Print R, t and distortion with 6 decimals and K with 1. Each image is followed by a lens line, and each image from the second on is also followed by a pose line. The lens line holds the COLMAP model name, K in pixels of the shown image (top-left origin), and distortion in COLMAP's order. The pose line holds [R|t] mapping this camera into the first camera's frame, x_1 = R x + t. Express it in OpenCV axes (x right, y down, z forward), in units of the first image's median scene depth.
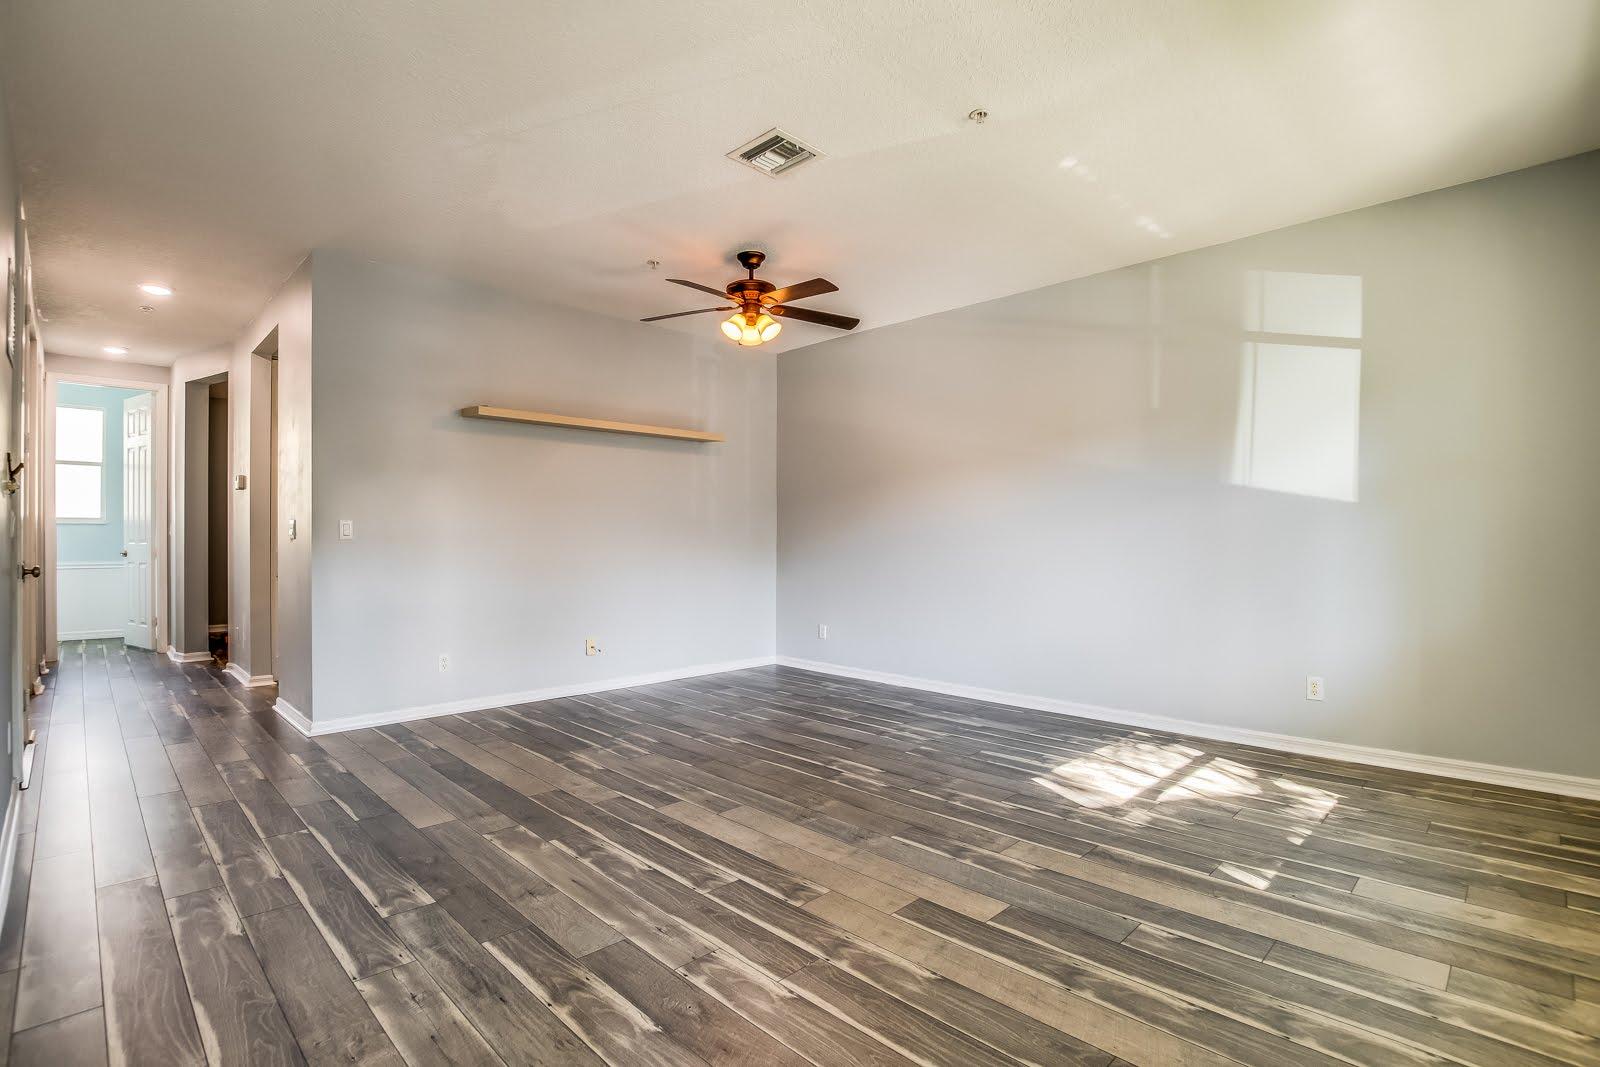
lens RADIAL K [[752.1, 0, 810.3], [0, 752.1, 539.9], [0, 0, 1]] dist [-0.050796, 0.007741]
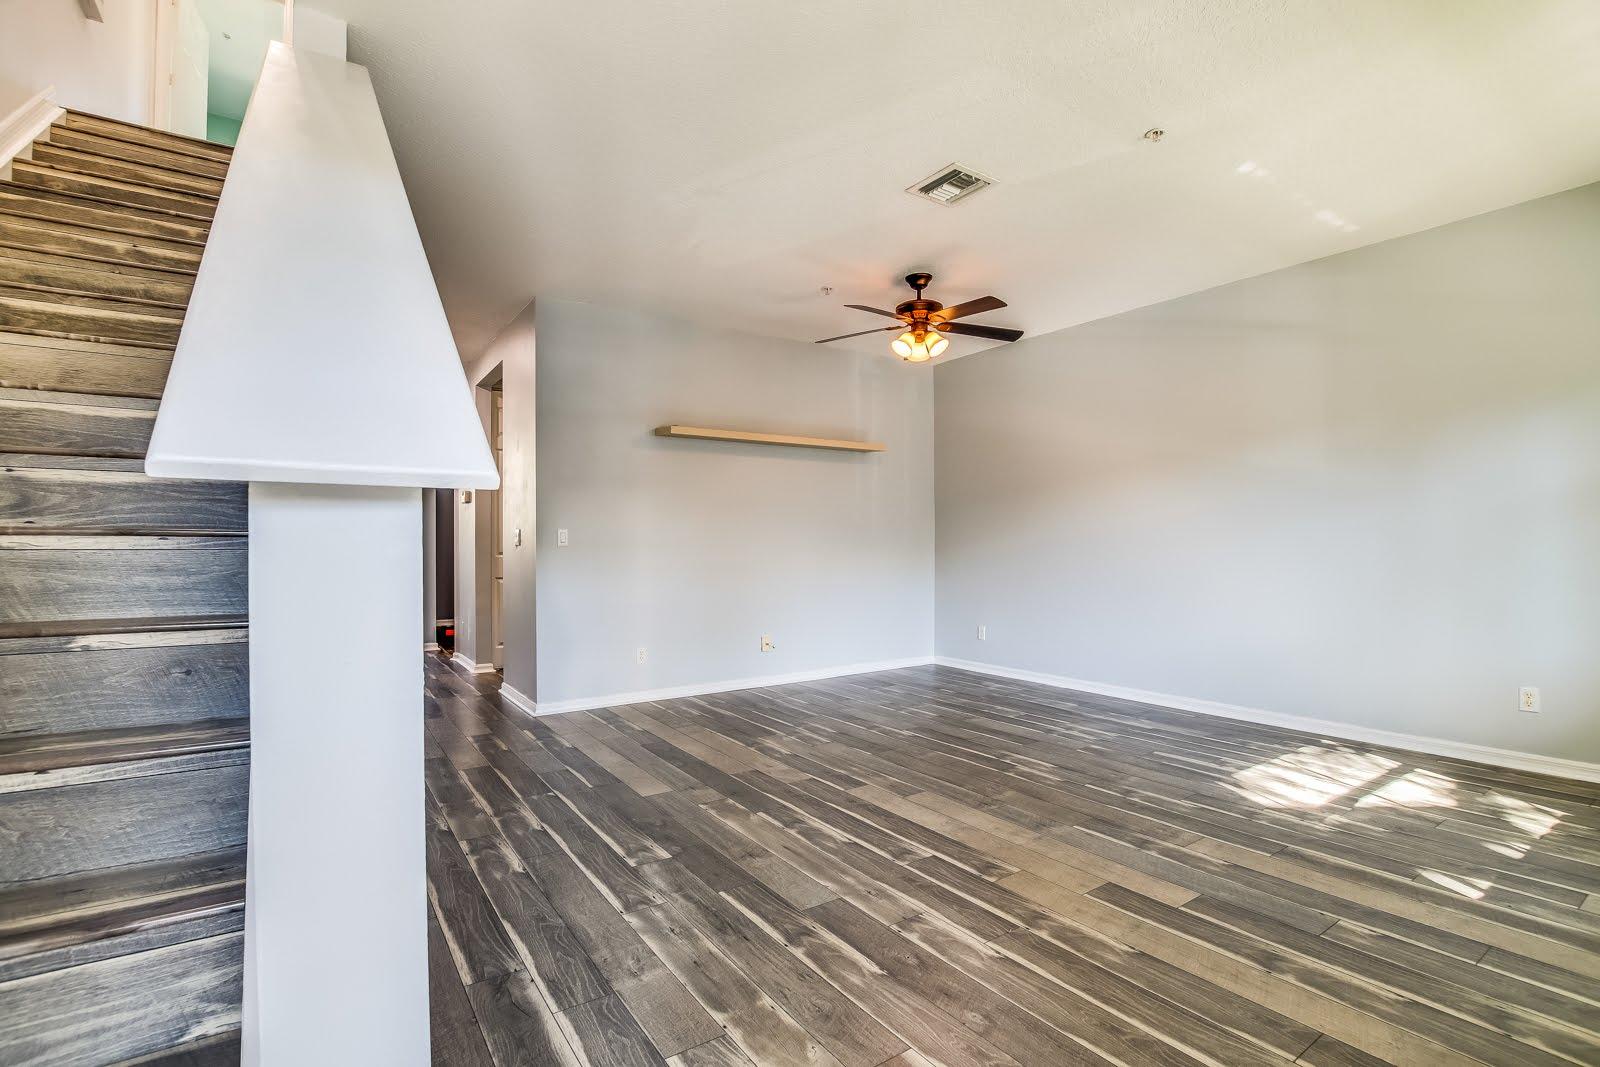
lens RADIAL K [[741.2, 0, 802.4], [0, 741.2, 539.1], [0, 0, 1]] dist [-0.050893, 0.008821]
pose [[0.981685, -0.006345, -0.190405, -0.071681], [0.005089, 0.999962, -0.007082, -0.001691], [0.190443, 0.005984, 0.981680, -0.092212]]
